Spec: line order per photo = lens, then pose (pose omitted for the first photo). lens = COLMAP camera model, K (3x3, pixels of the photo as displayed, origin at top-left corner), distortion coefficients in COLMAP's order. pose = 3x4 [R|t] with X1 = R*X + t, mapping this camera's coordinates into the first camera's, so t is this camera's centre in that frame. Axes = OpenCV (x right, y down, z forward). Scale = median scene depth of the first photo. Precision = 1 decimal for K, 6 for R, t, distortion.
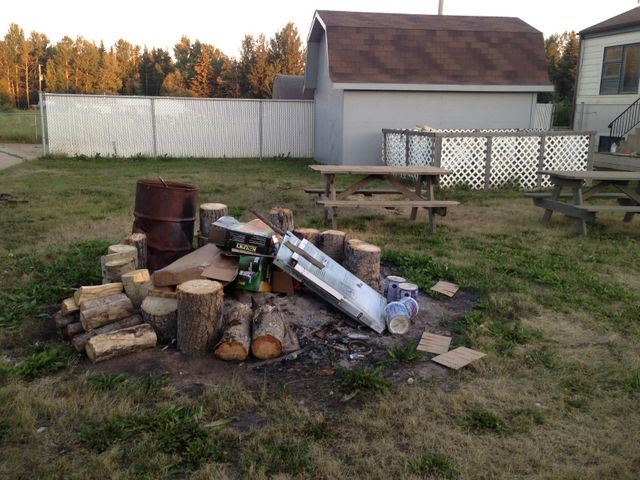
lens RADIAL K [[652.0, 0, 326.8], [0, 652.0, 255.0], [0, 0, 1]] dist [0.155573, -0.320839]
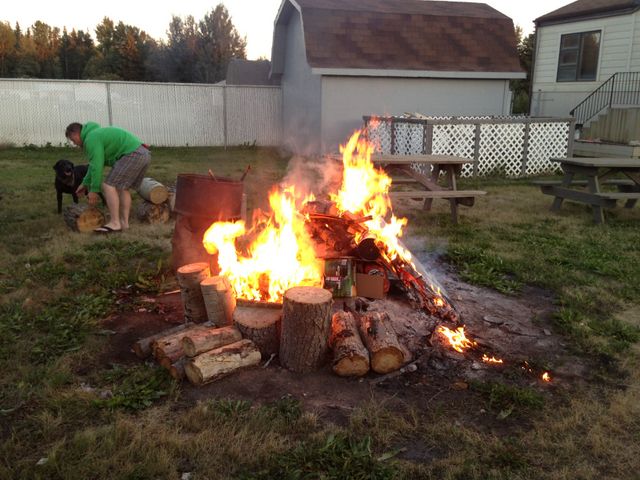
lens RADIAL K [[652.0, 0, 326.8], [0, 652.0, 255.0], [0, 0, 1]] dist [0.155573, -0.320839]
pose [[0.991747, -0.027420, 0.125240, -0.103045], [0.025052, 0.999477, 0.020444, -0.008625], [-0.125735, -0.017138, 0.991916, 0.044055]]
